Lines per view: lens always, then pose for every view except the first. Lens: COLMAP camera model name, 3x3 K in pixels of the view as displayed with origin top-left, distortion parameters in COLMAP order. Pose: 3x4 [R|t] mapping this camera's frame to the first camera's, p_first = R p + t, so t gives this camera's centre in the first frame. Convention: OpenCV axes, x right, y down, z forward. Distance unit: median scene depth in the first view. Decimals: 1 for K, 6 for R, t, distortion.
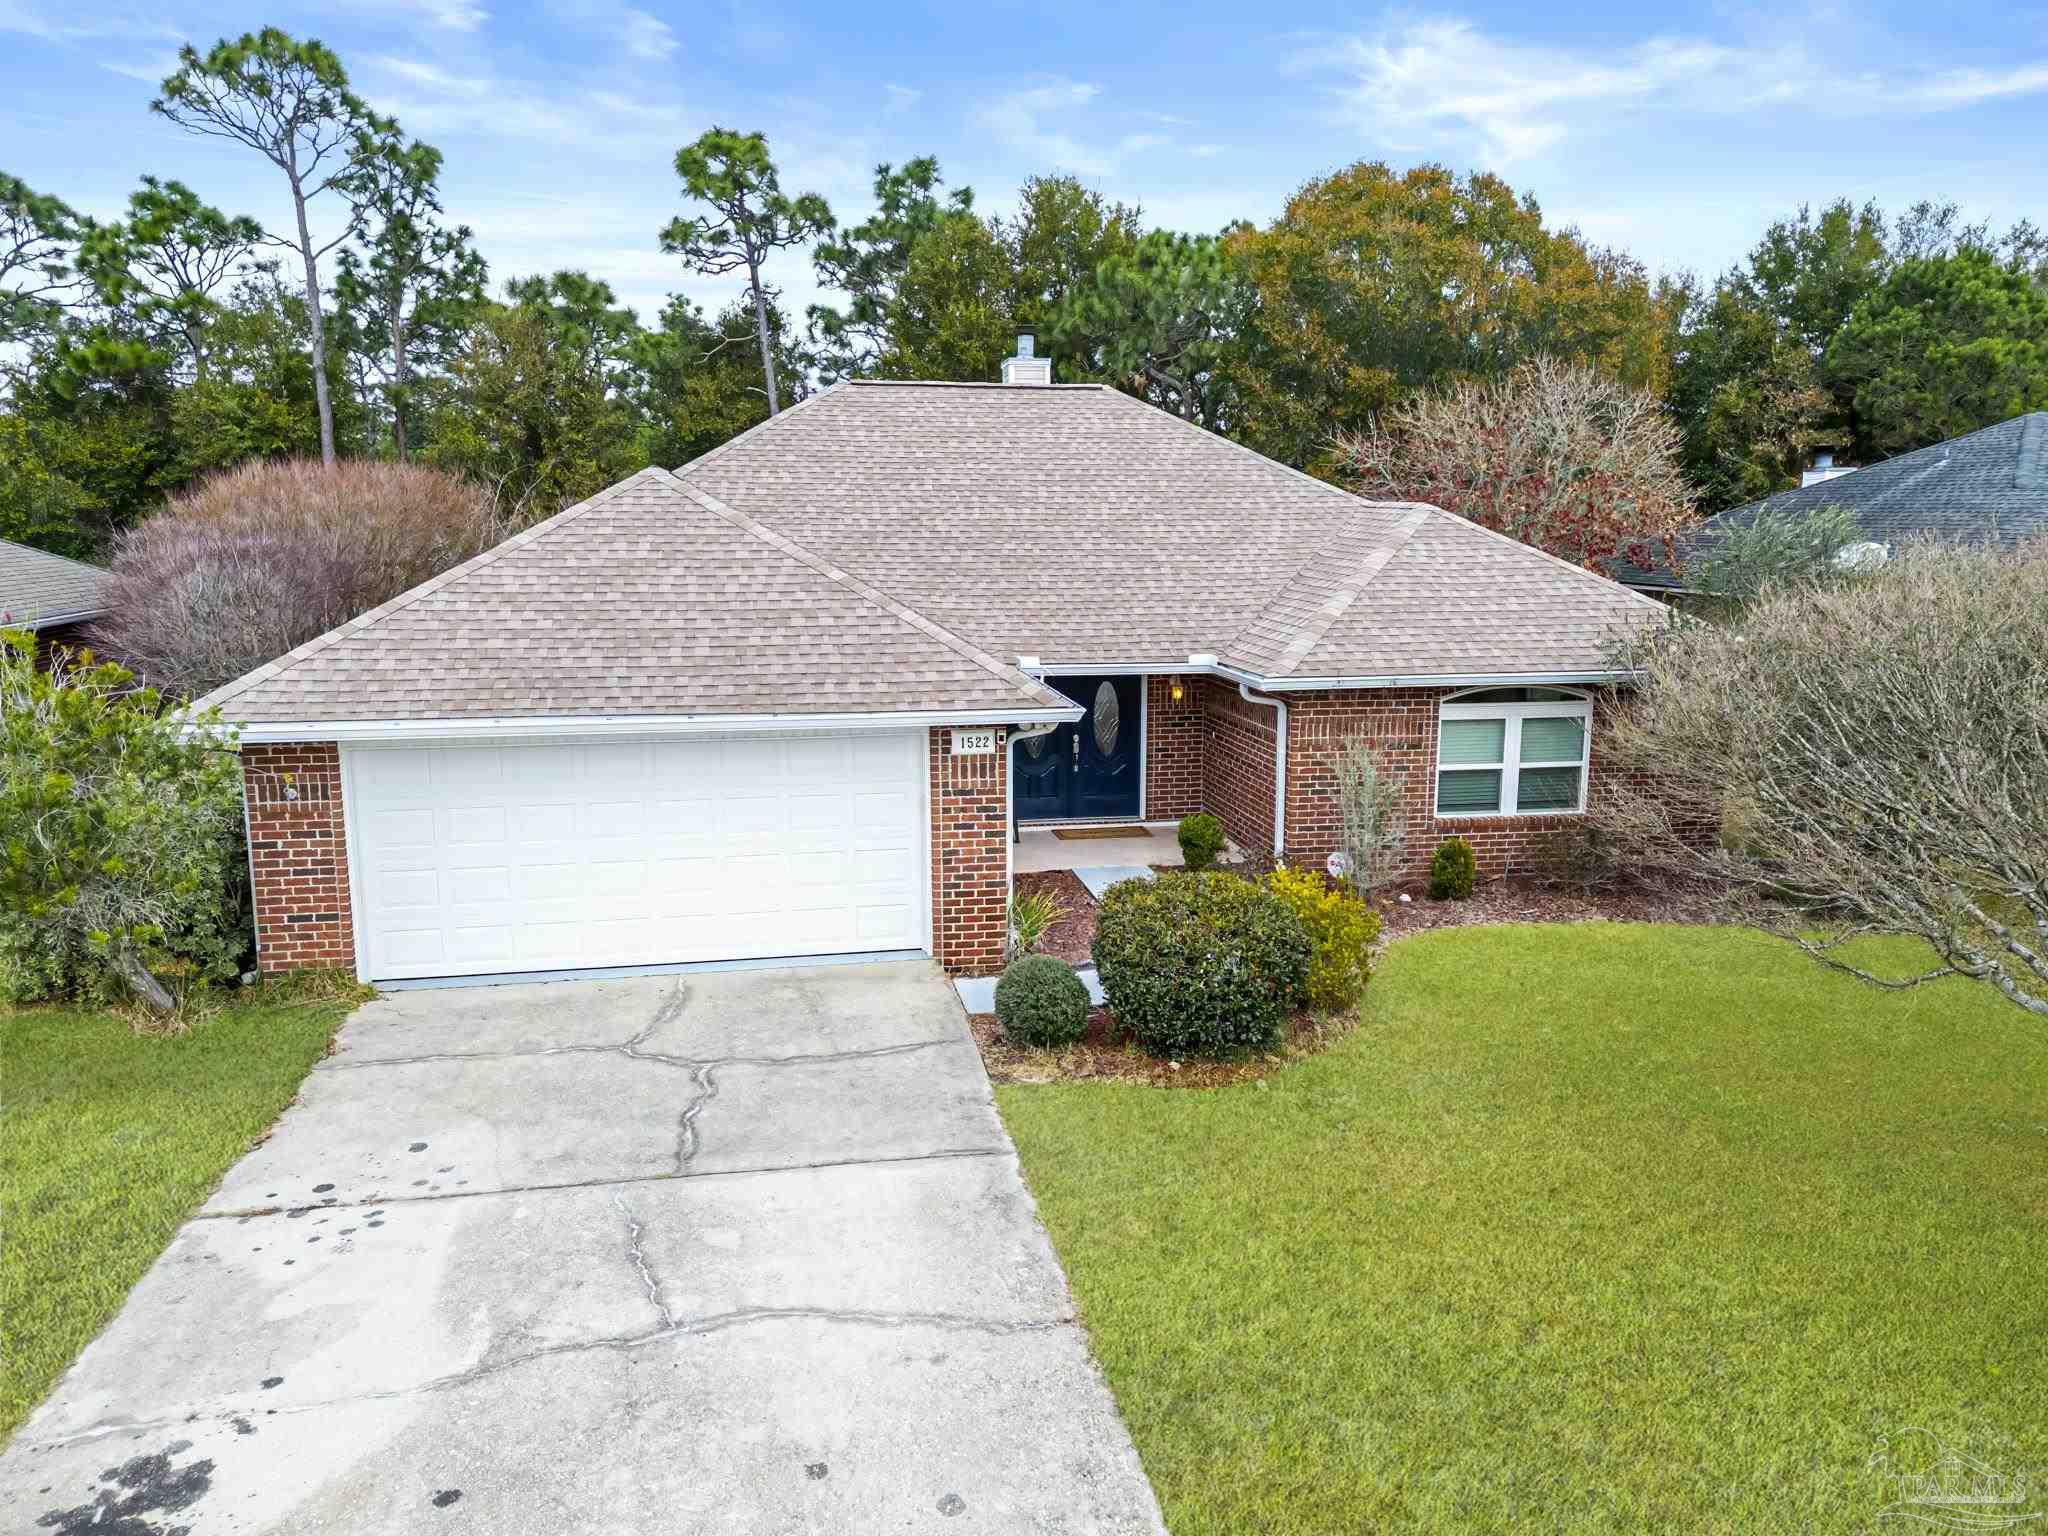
lens RADIAL K [[1496.3, 0, 1024.0], [0, 1496.3, 768.0], [0, 0, 1]] dist [0.087155, -0.107222]
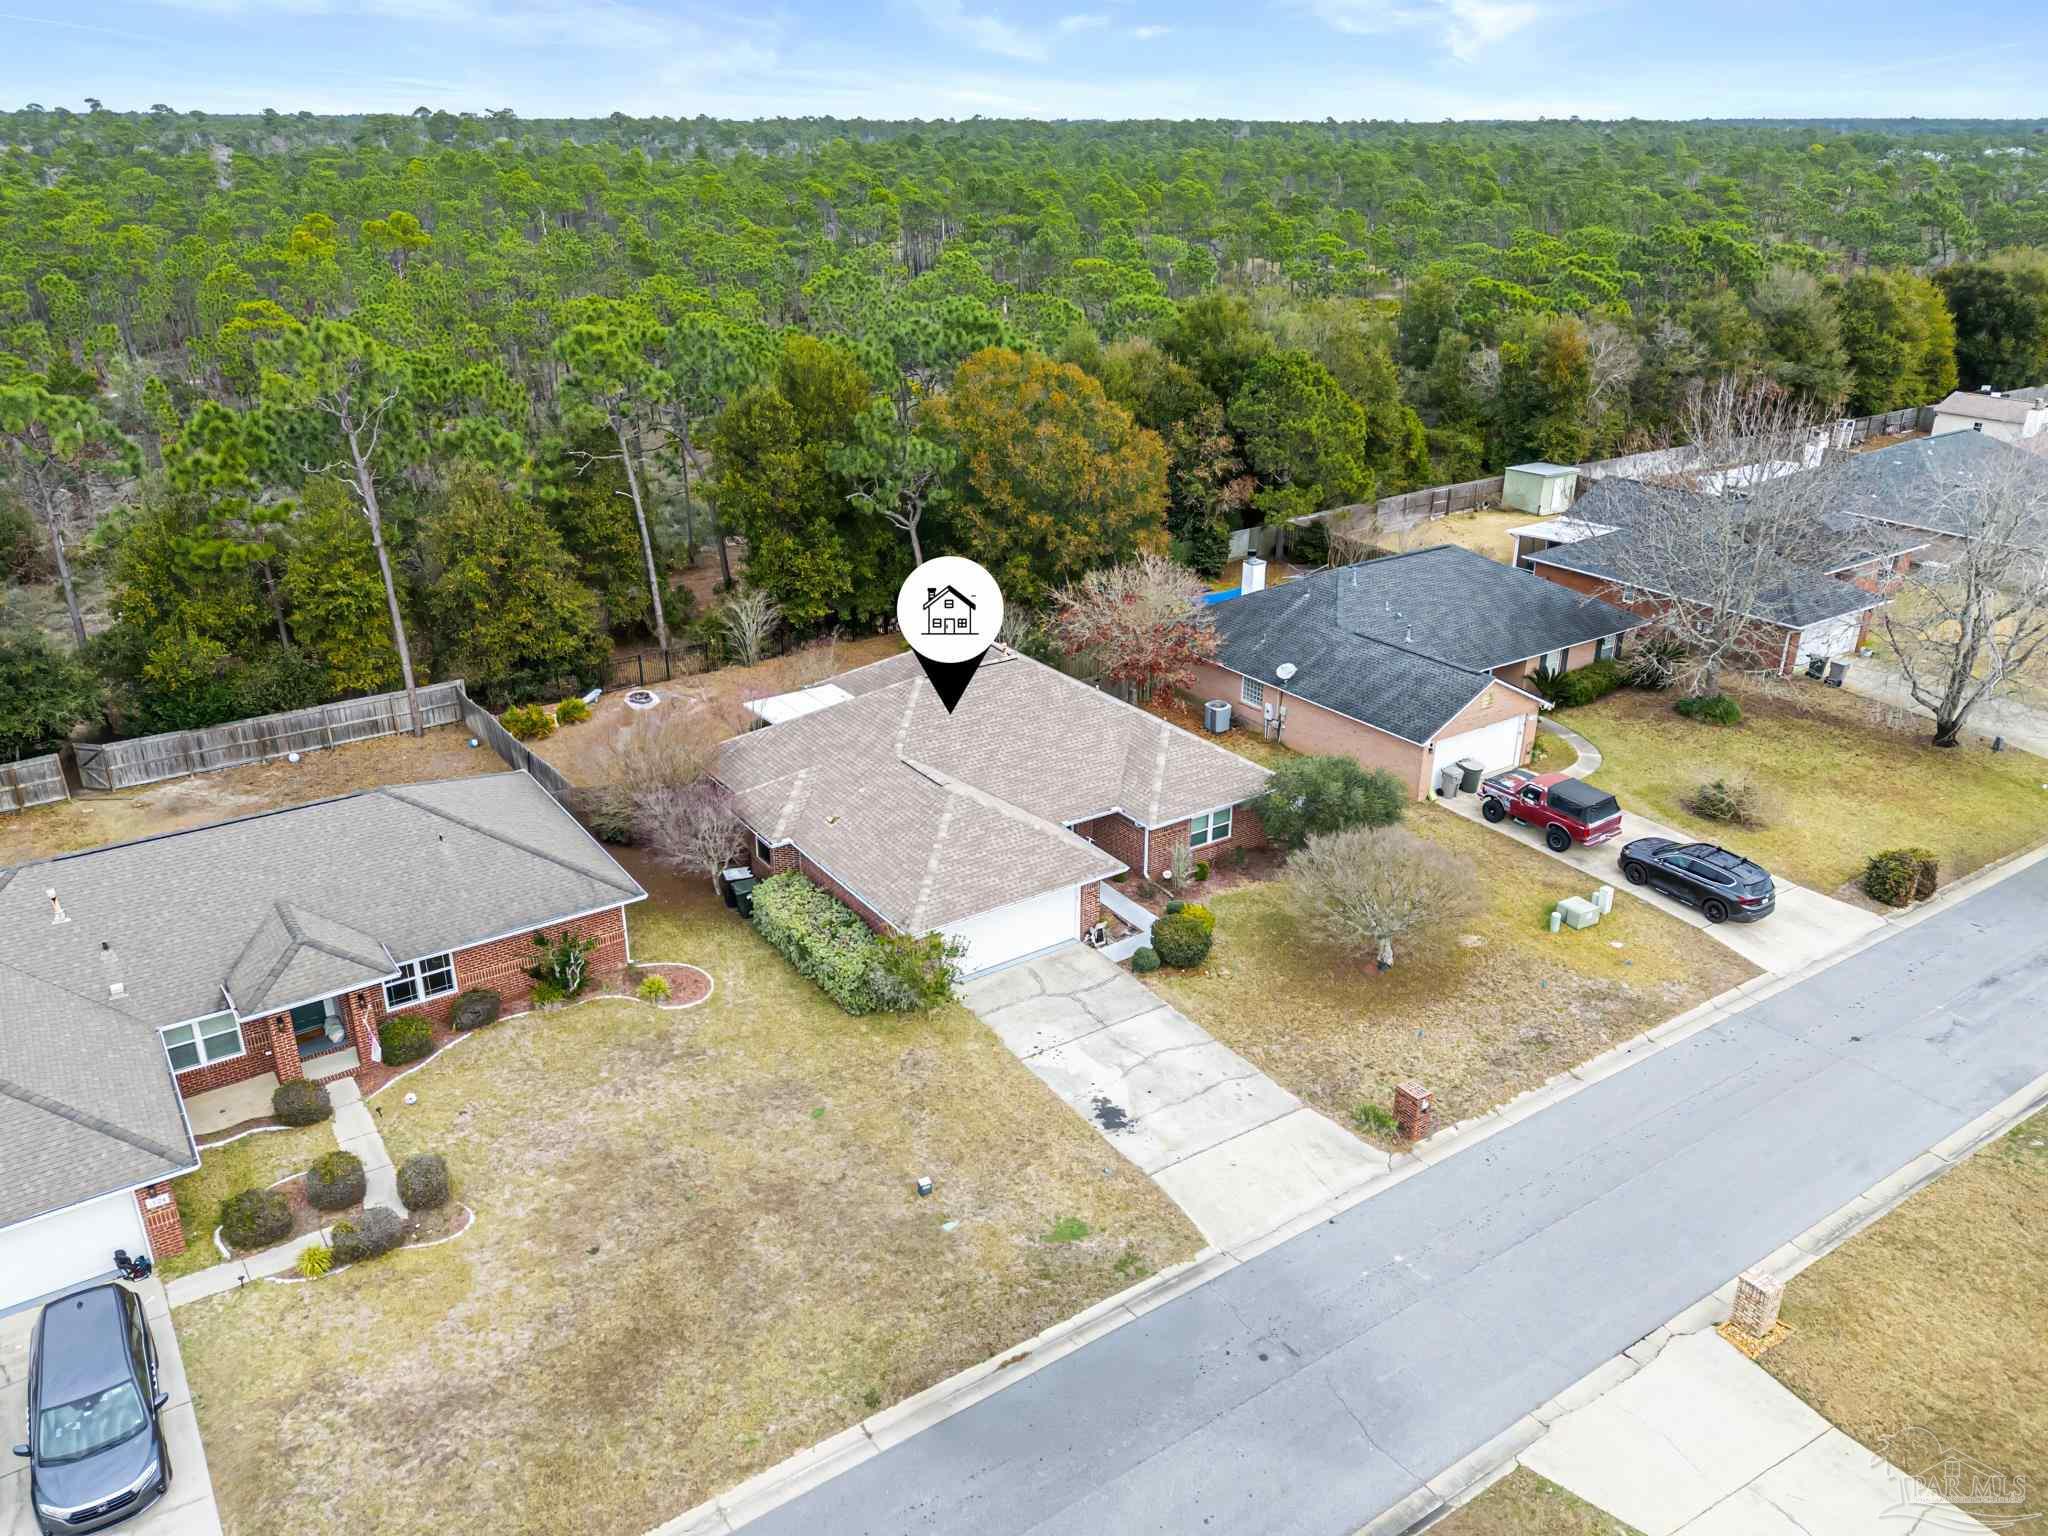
lens RADIAL K [[1498.9, 0, 1024.0], [0, 1498.9, 768.0], [0, 0, 1]] dist [0.075510, -0.067794]
pose [[0.914480, -0.160087, 0.371616, -1.057779], [0.069567, 0.966935, 0.245350, -0.836252], [-0.398606, -0.198515, 0.895380, -1.436159]]
